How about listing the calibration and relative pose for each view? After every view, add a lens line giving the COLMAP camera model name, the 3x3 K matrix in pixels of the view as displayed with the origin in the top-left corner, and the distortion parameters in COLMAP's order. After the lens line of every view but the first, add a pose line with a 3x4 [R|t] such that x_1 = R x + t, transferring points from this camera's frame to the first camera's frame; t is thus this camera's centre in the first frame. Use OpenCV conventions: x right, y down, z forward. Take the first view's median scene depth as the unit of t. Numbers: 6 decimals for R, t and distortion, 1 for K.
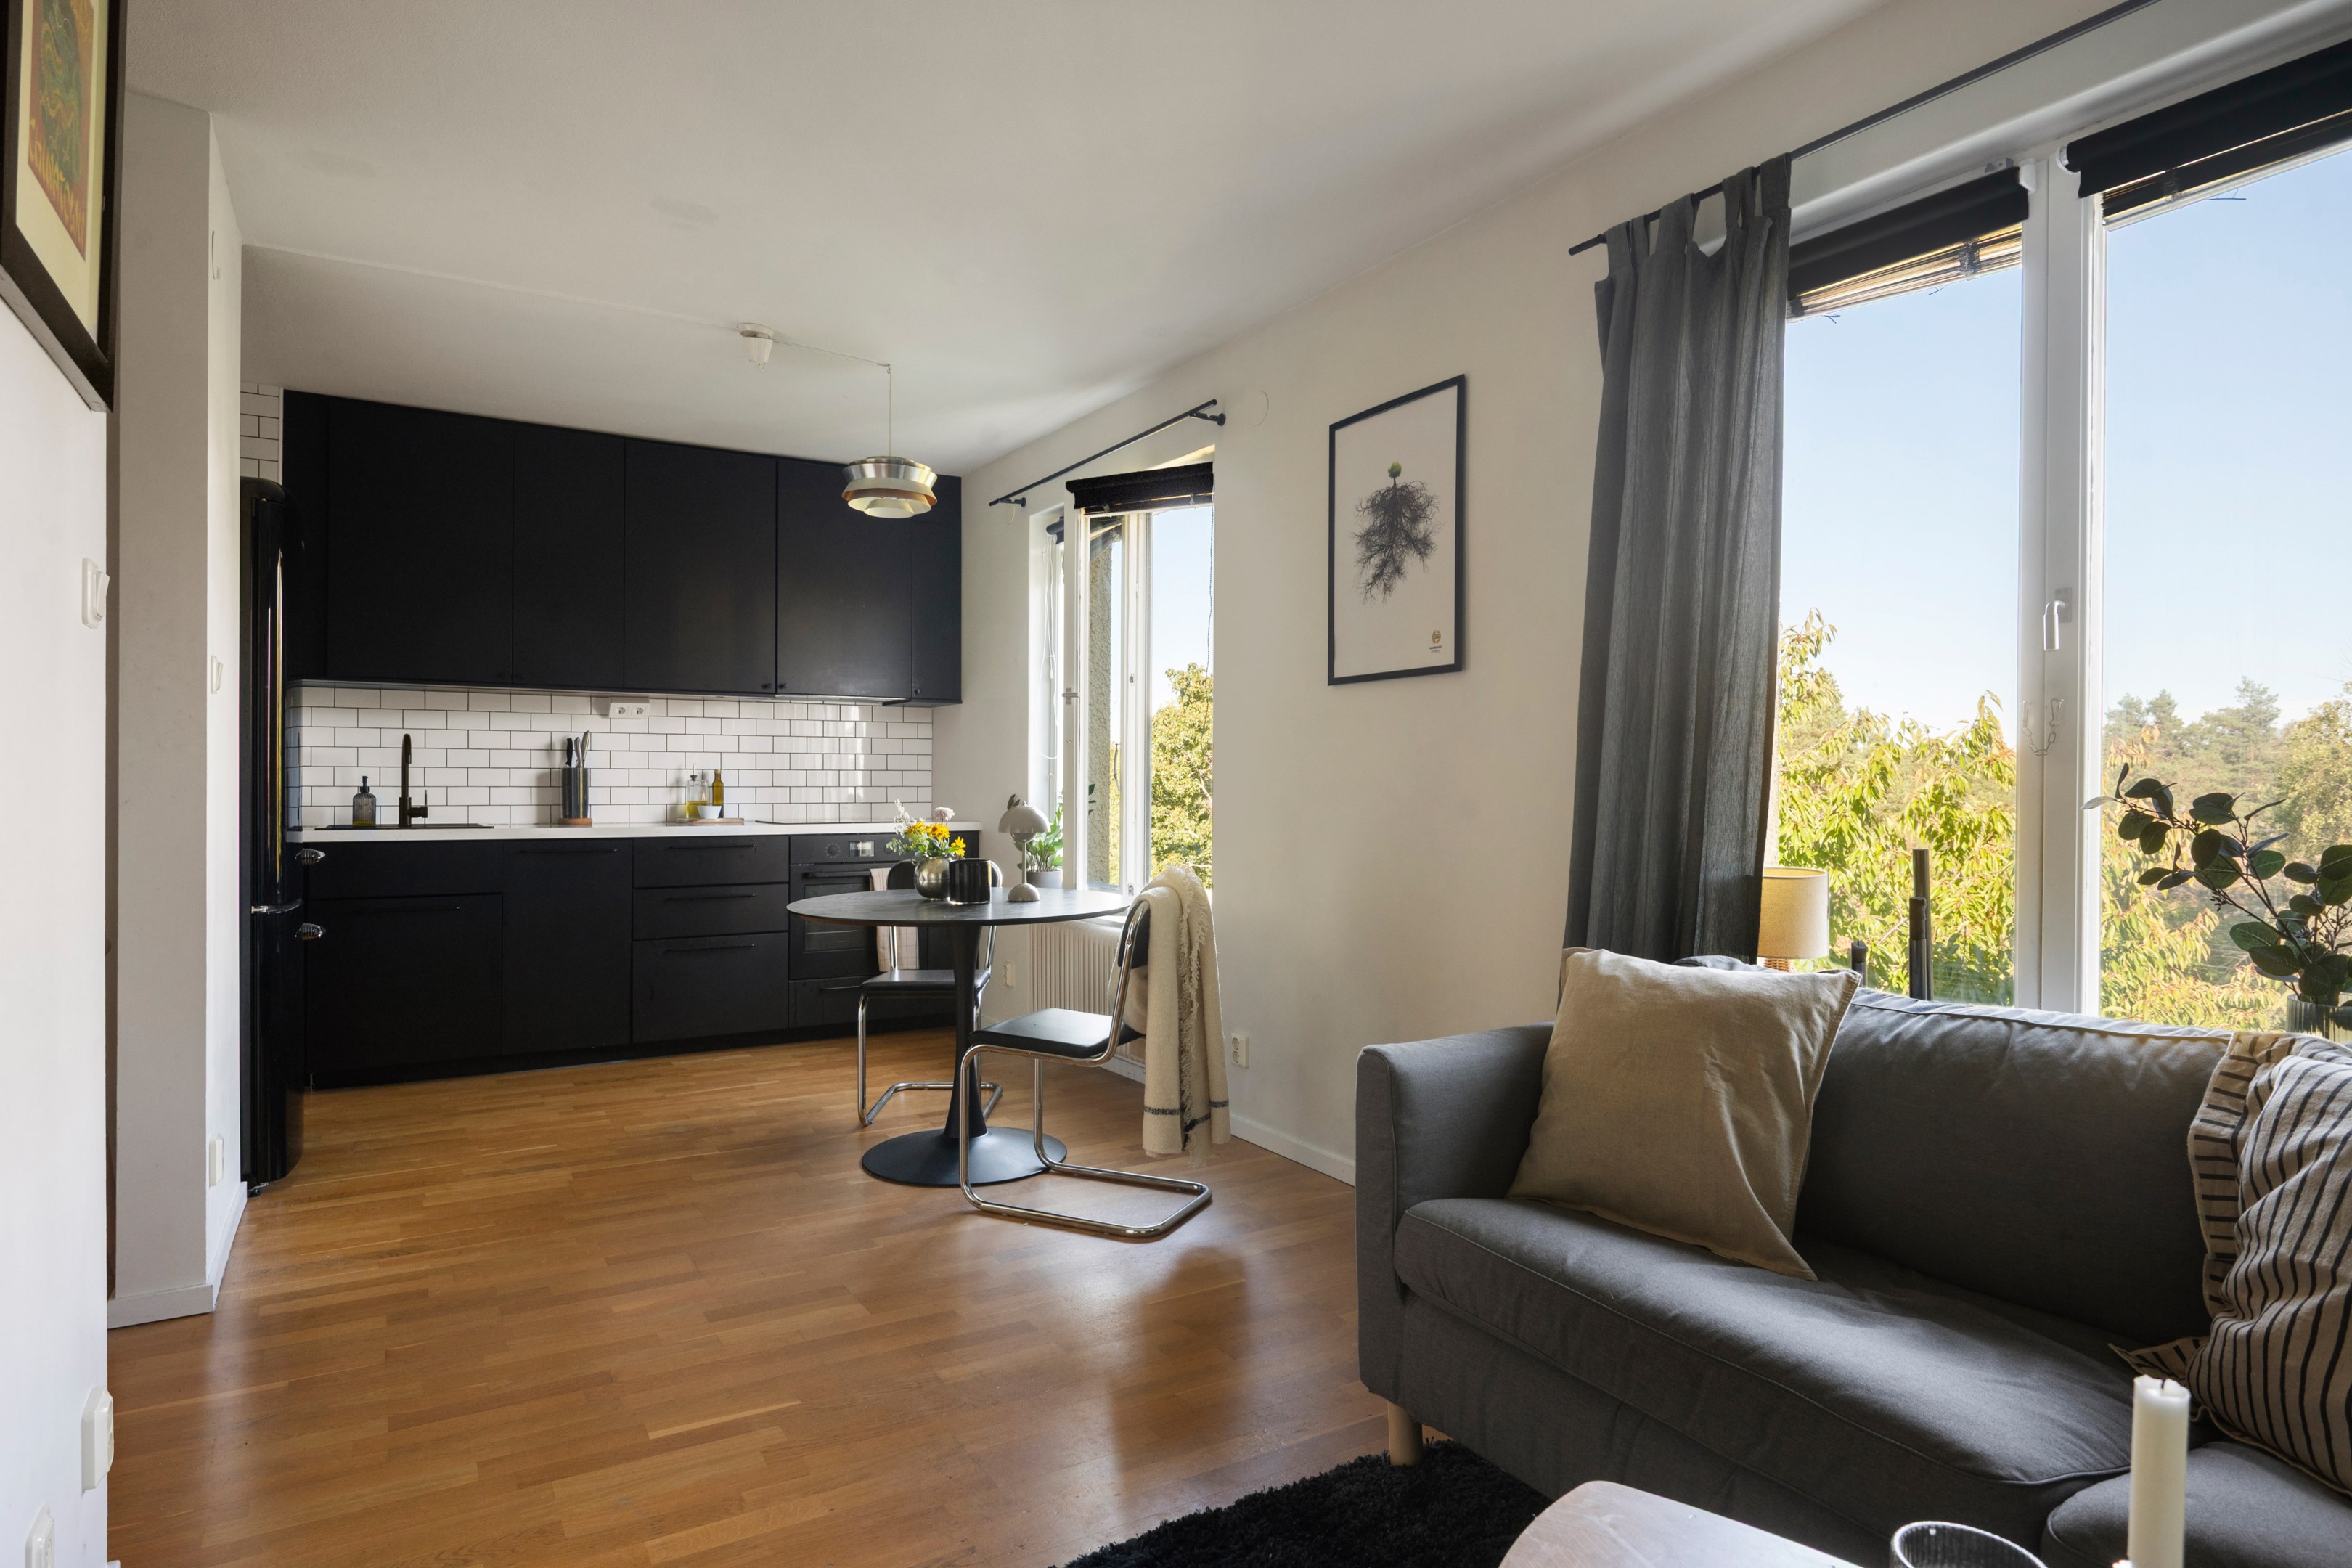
lens RADIAL K [[1313.5, 0, 1172.9], [0, 1313.5, 781.7], [0, 0, 1]] dist [-0.000618, -0.002792]
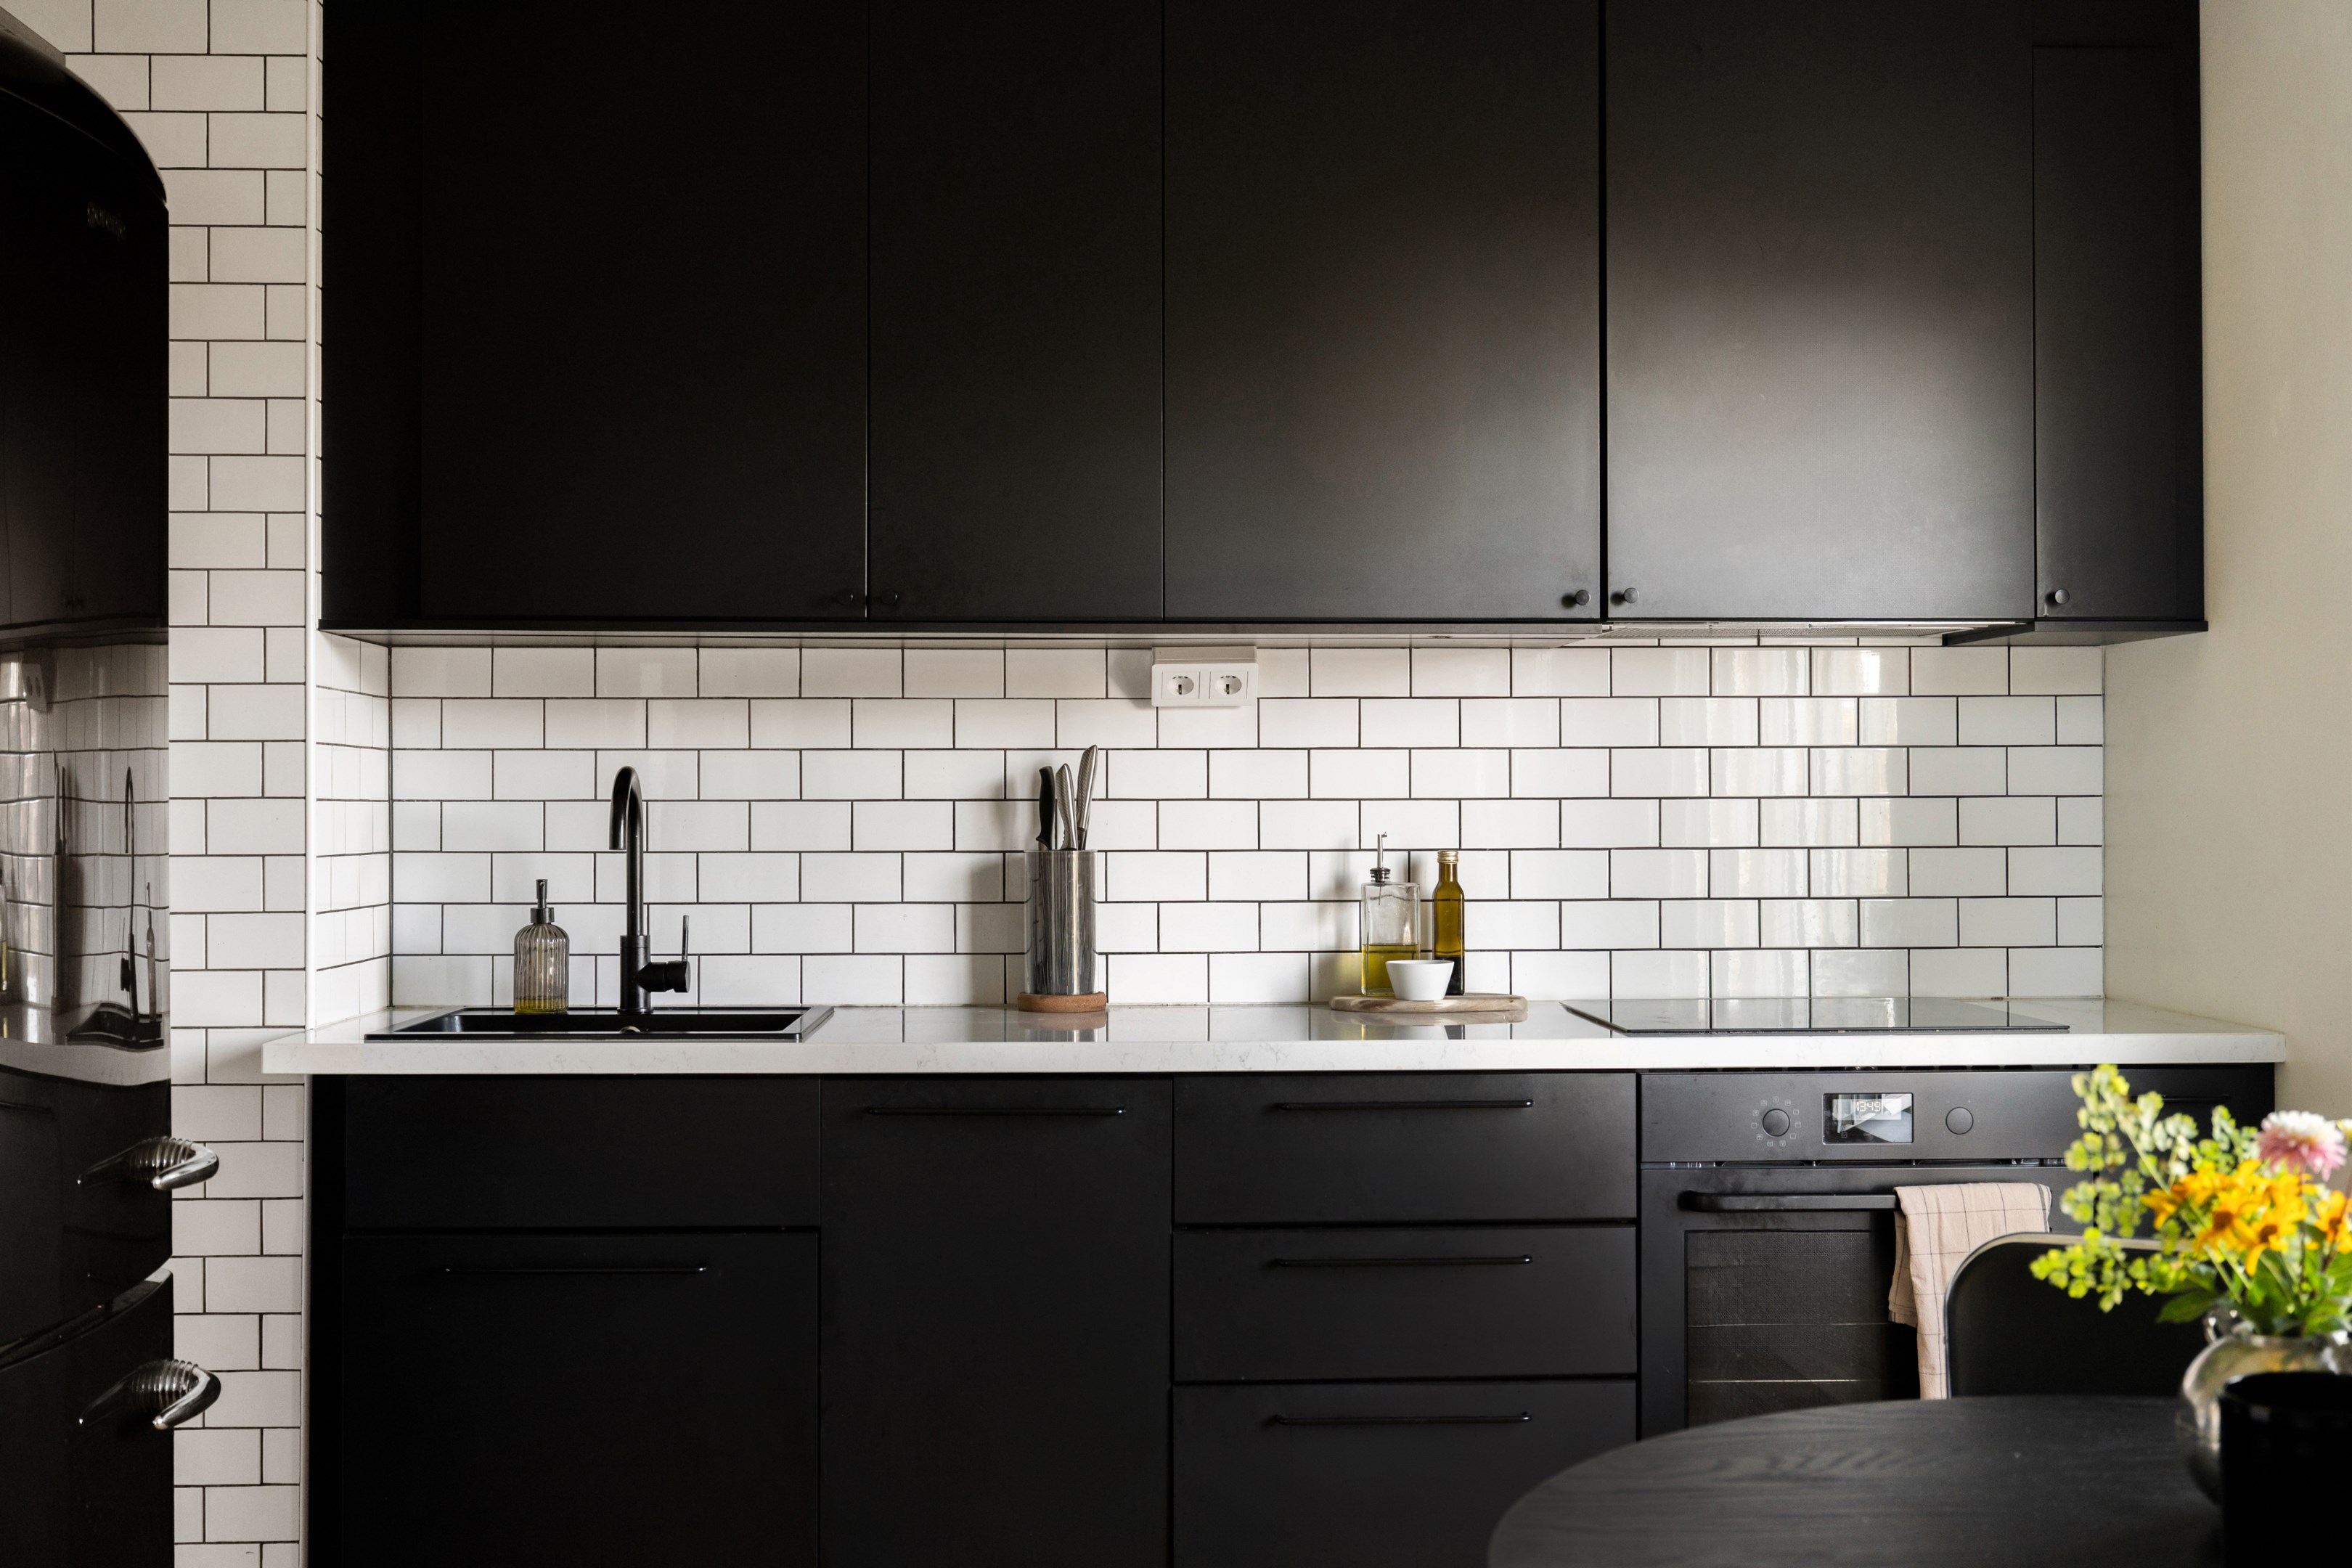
lens RADIAL K [[2719.0, 0, 1178.2], [0, 2719.0, 783.9], [0, 0, 1]] dist [-0.009787, 0.000000]
pose [[0.875762, -0.006229, -0.482703, -0.100780], [0.004893, 0.999980, -0.004027, -0.034917], [0.482718, 0.001165, 0.875775, 0.513242]]
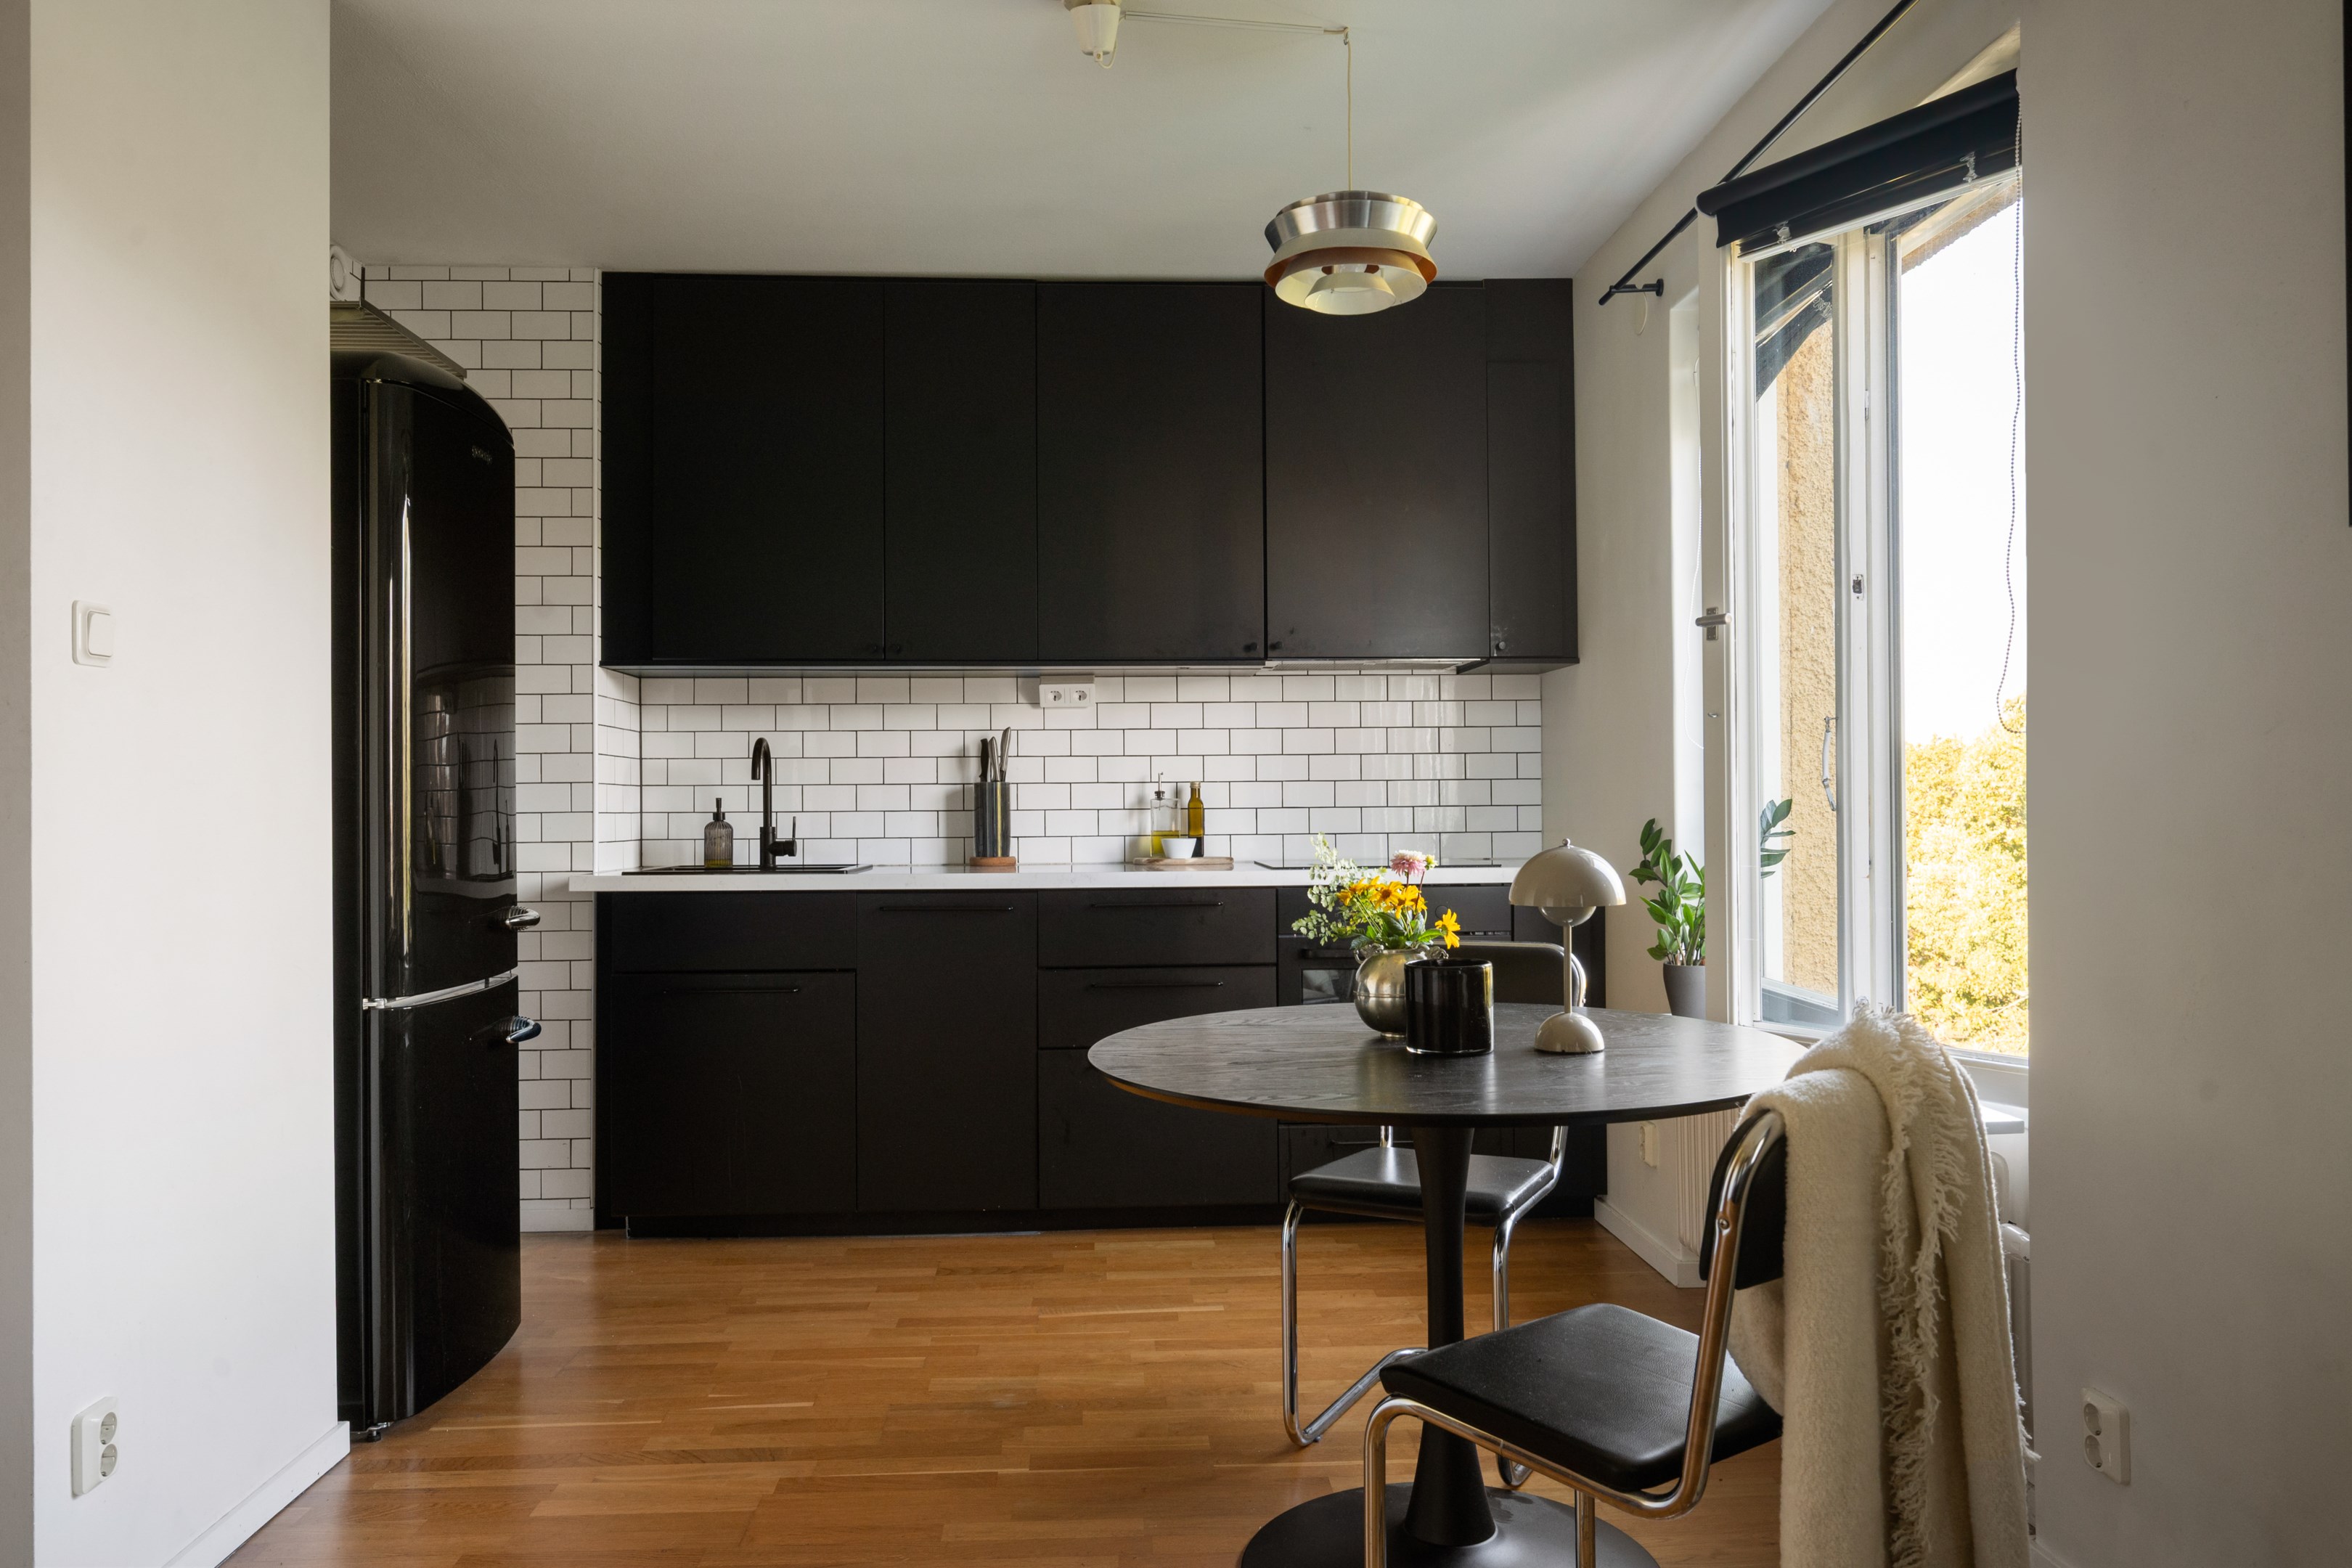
lens RADIAL K [[1645.2, 0, 1176.4], [0, 1645.2, 781.9], [0, 0, 1]] dist [-0.007752, 0.005377]
pose [[0.880571, -0.015060, -0.473675, 0.042256], [0.010671, 0.999872, -0.011952, 0.000509], [0.473794, 0.005470, 0.880619, 0.409473]]
